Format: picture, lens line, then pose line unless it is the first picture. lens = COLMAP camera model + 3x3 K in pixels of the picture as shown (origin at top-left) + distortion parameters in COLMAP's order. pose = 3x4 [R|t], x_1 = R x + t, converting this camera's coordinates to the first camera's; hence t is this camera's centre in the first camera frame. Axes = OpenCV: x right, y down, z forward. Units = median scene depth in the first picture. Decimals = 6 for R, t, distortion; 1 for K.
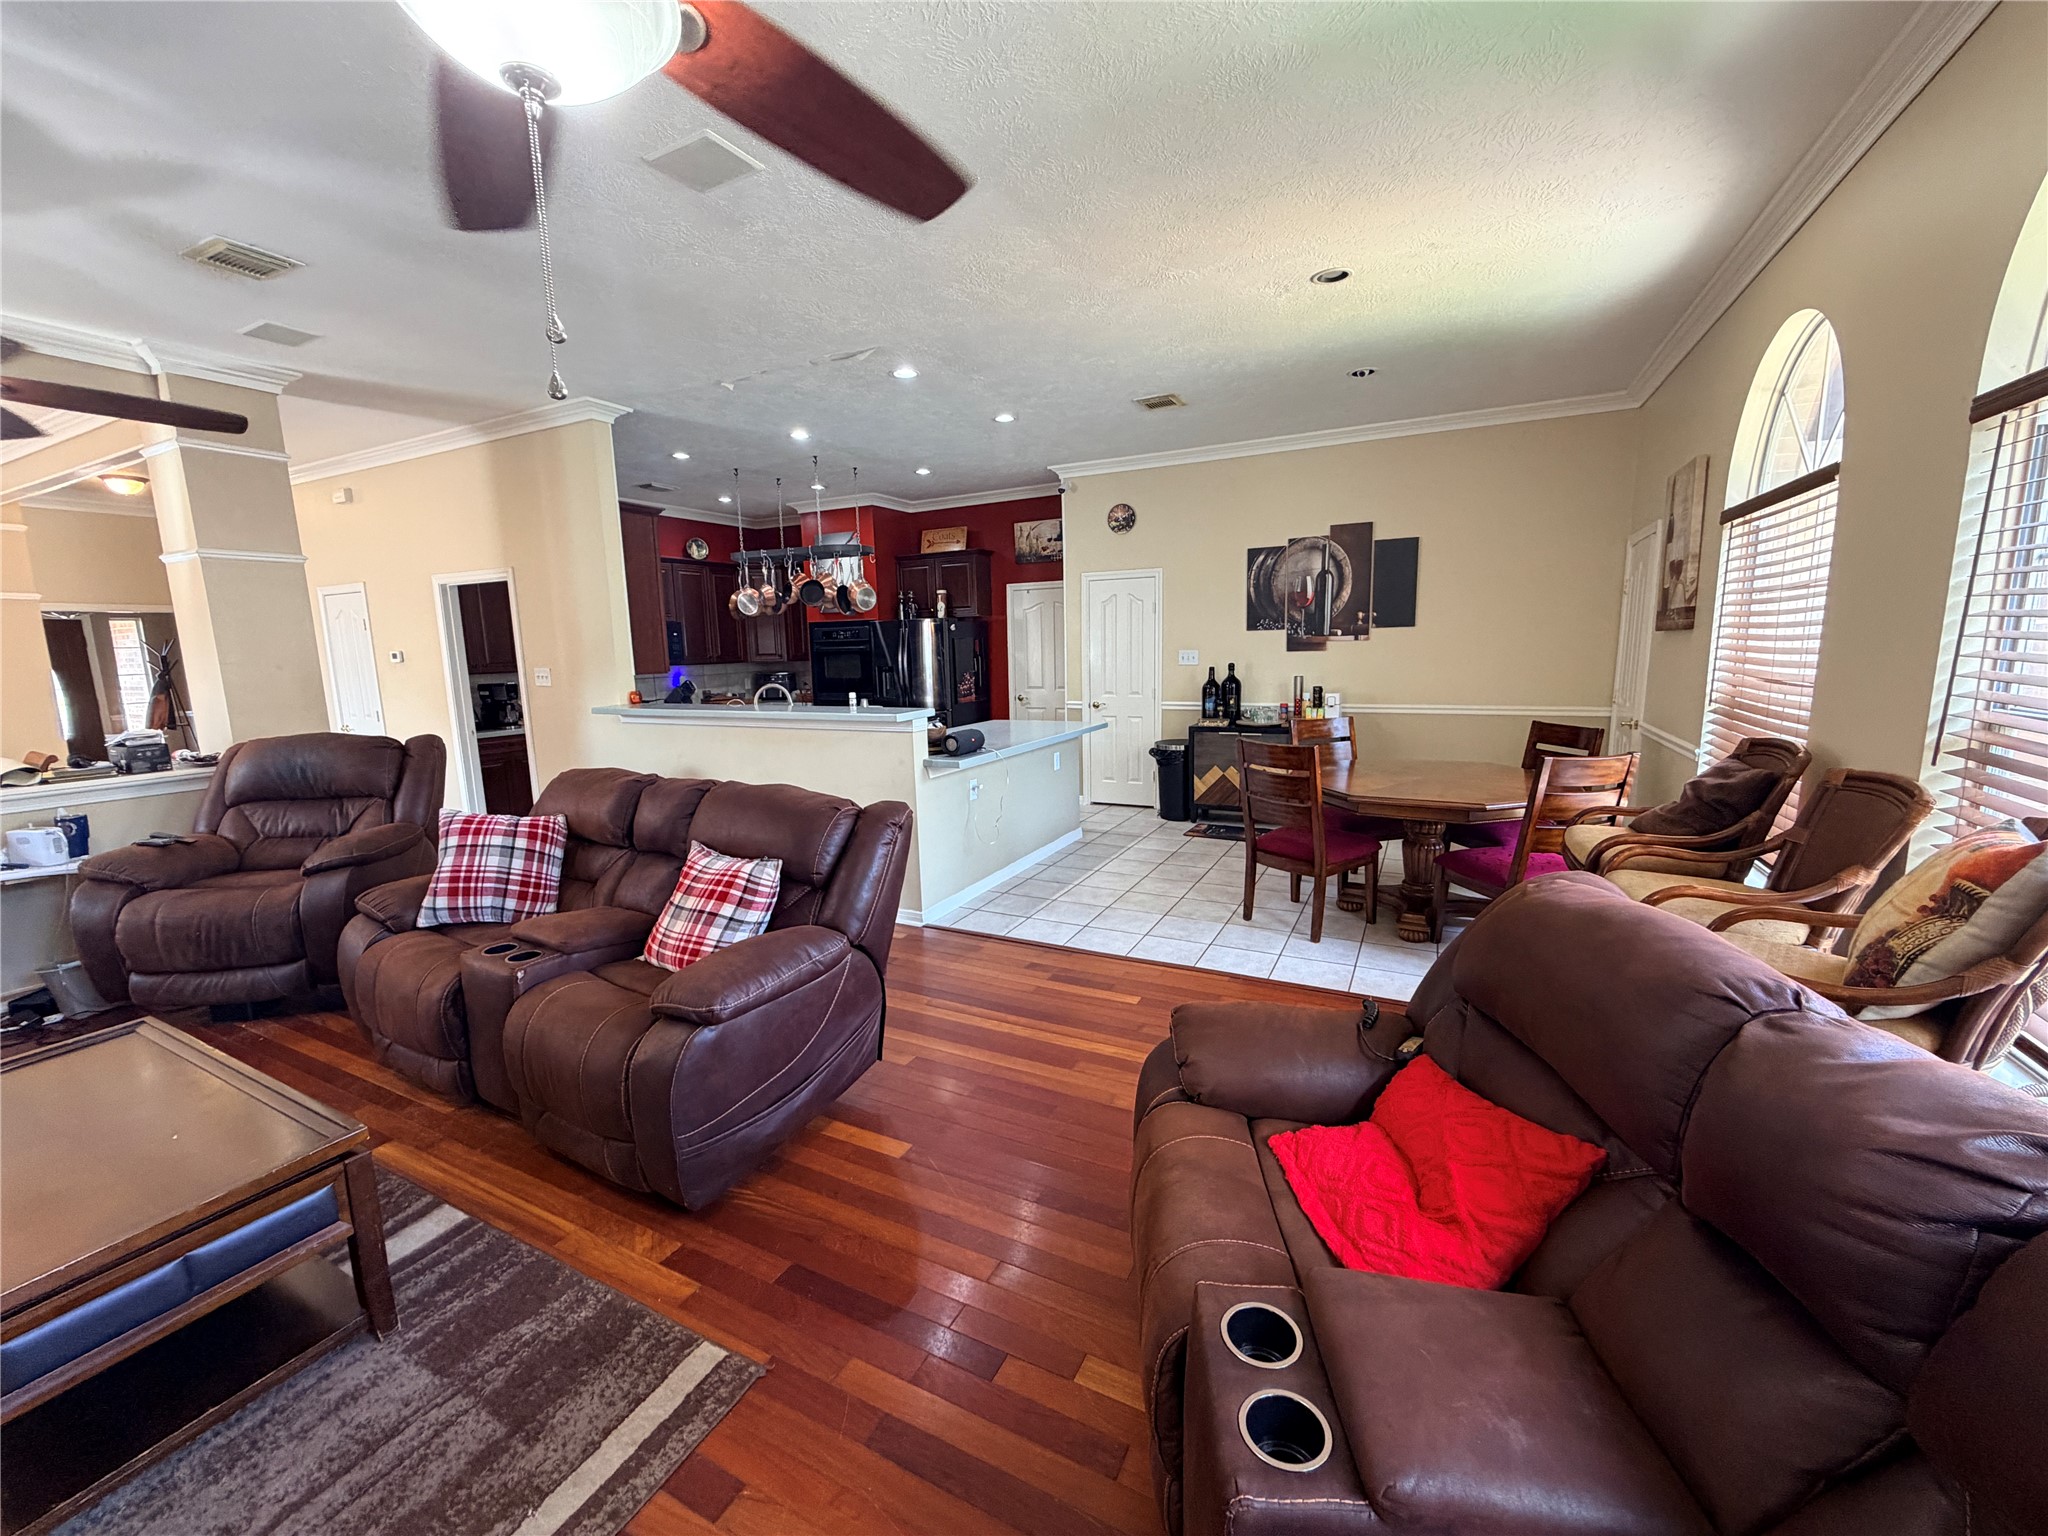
lens RADIAL K [[819.2, 0, 1020.2], [0, 819.2, 768.2], [0, 0, 1]] dist [-0.000597, 0.000503]
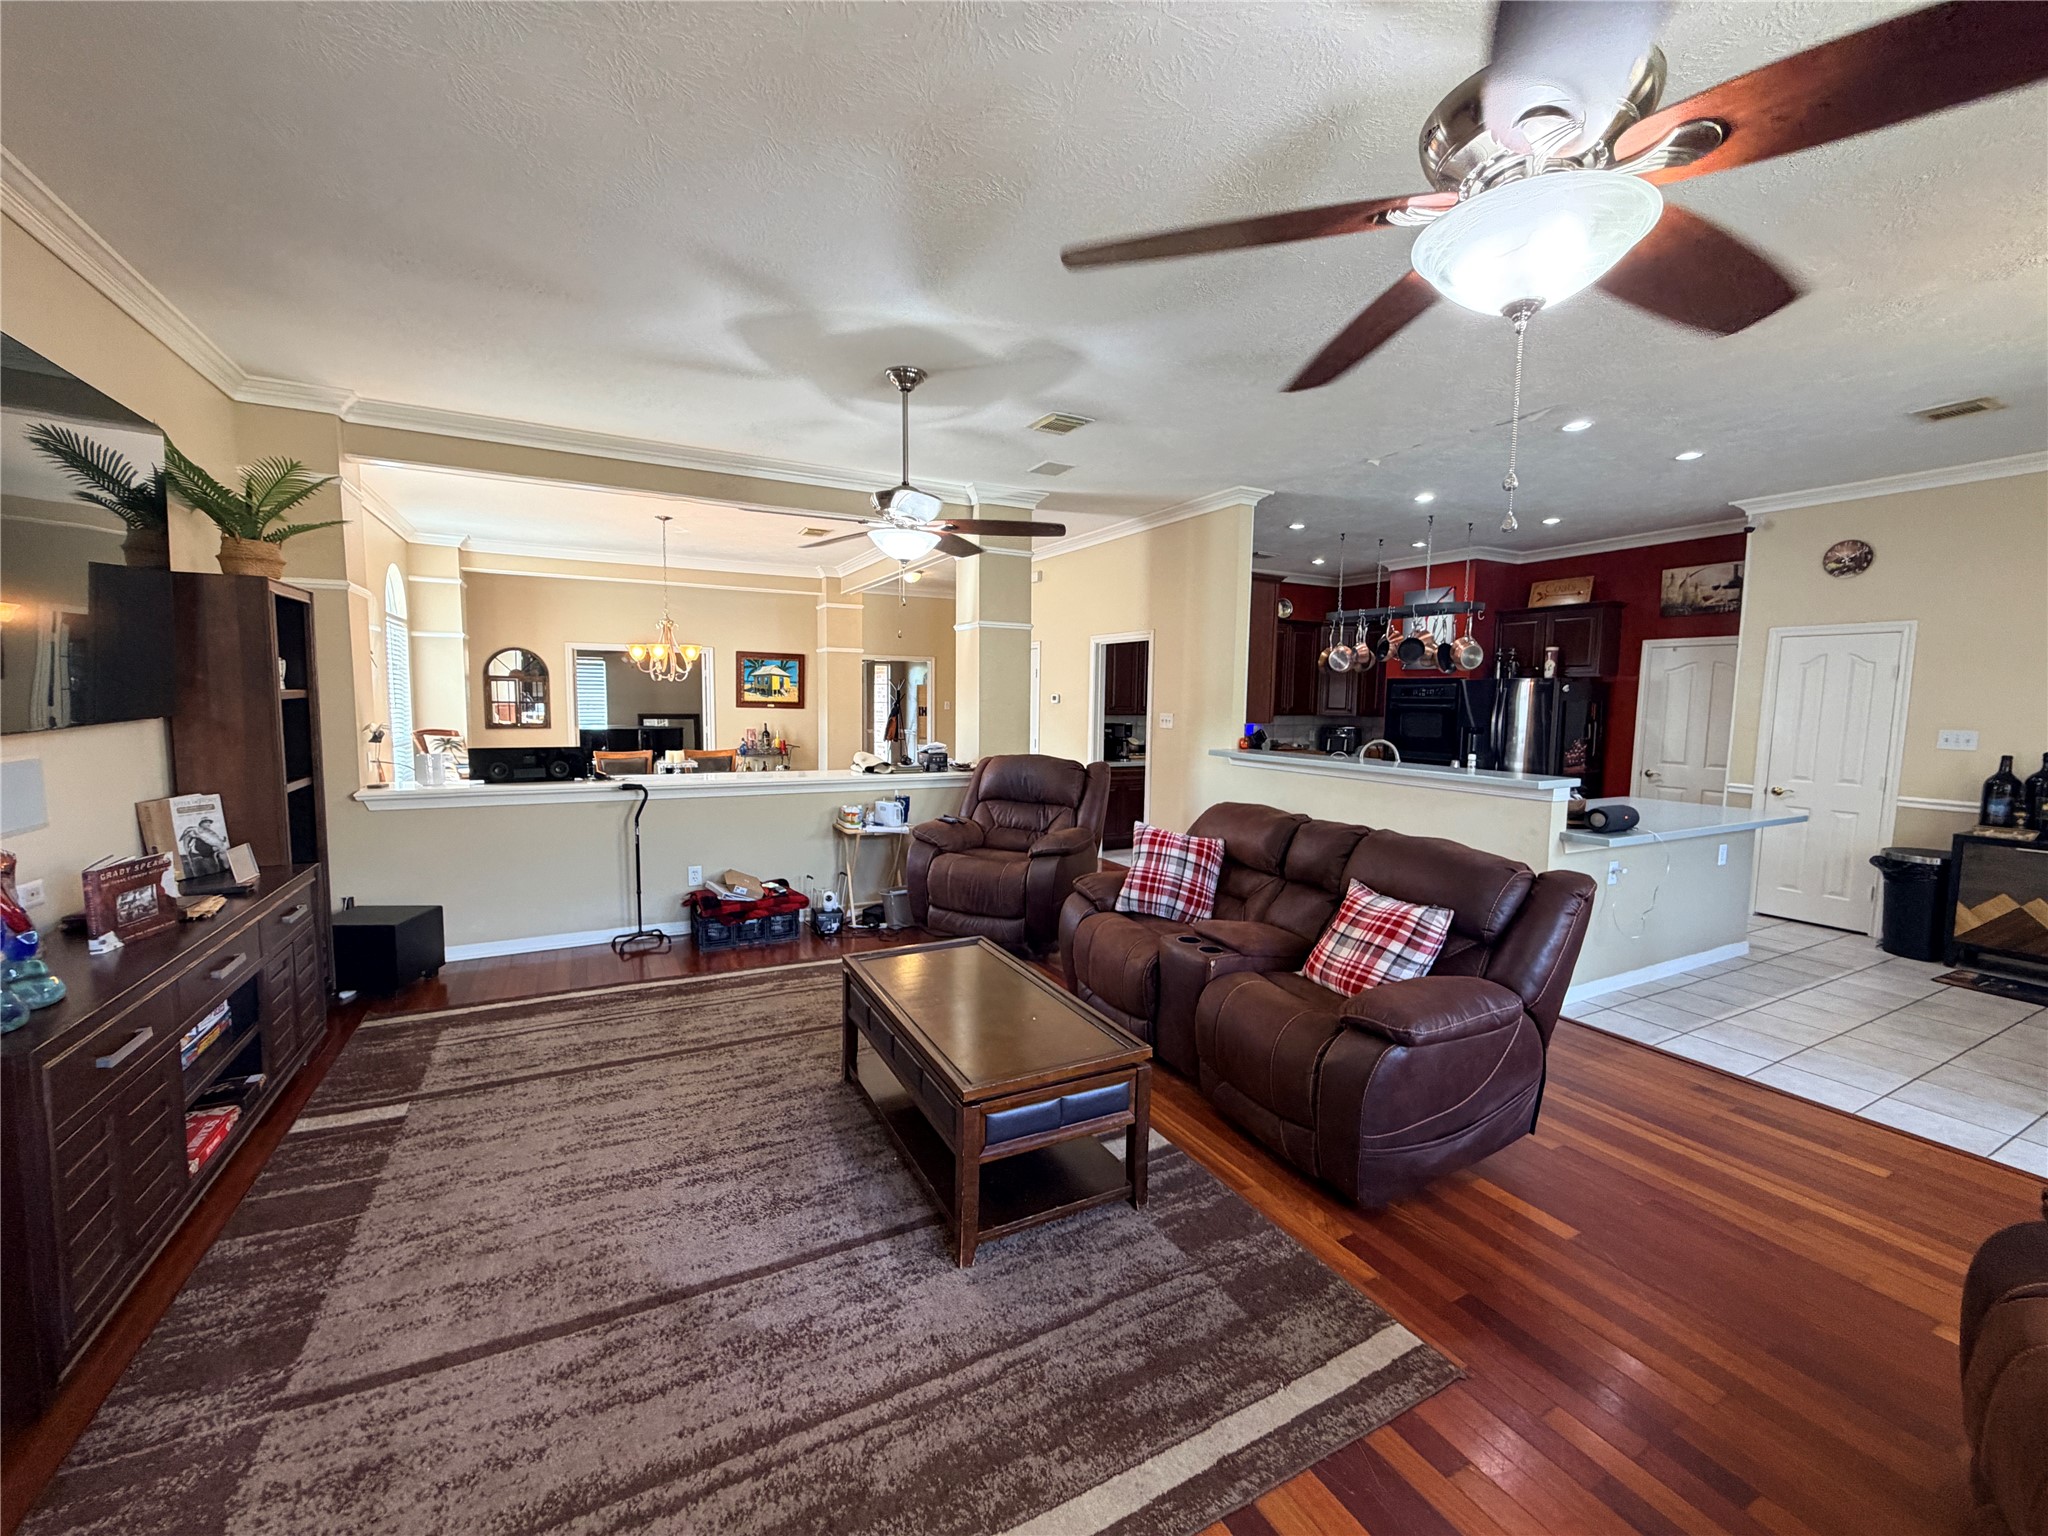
lens RADIAL K [[819.2, 0, 1018.3], [0, 819.2, 767.9], [0, 0, 1]] dist [-0.000597, 0.000503]
pose [[0.816675, 0.086652, -0.570555, -0.092966], [-0.121358, 0.992342, -0.022999, 0.012588], [0.564193, 0.088024, 0.820937, -0.112968]]
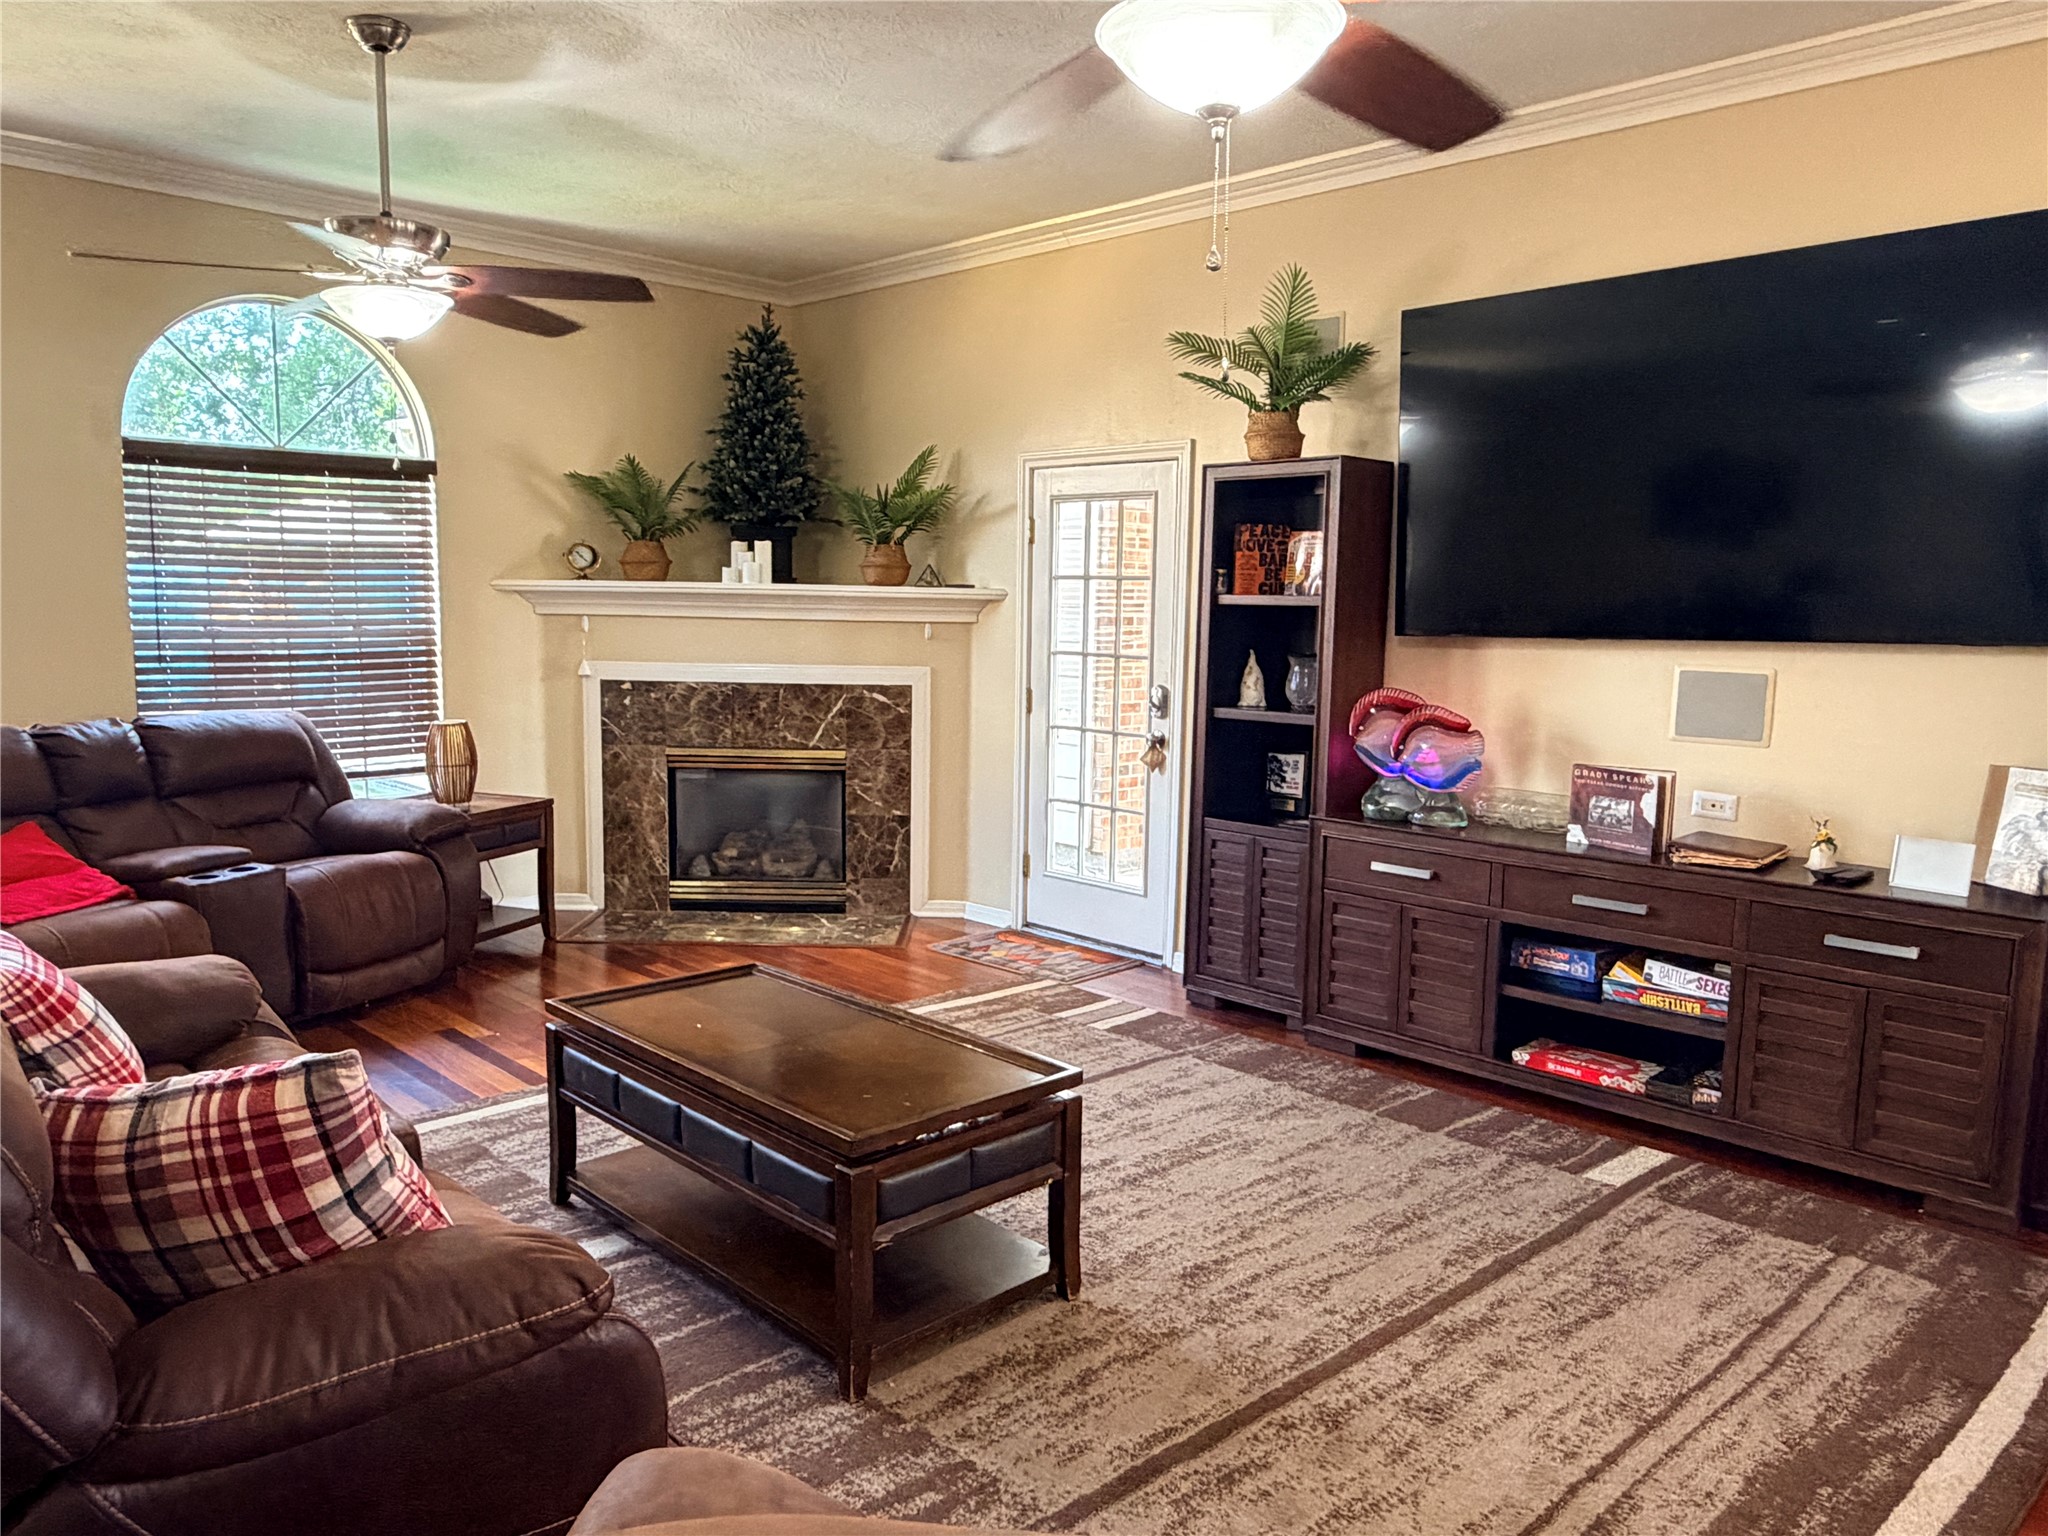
lens RADIAL K [[1454.9, 0, 1018.2], [0, 1454.9, 771.7], [0, 0, 1]] dist [-0.004950, -0.000949]
pose [[-0.948334, -0.032254, 0.315631, -0.784386], [0.052477, 0.965171, 0.256302, -0.129902], [-0.312905, 0.259623, -0.913612, 0.980103]]
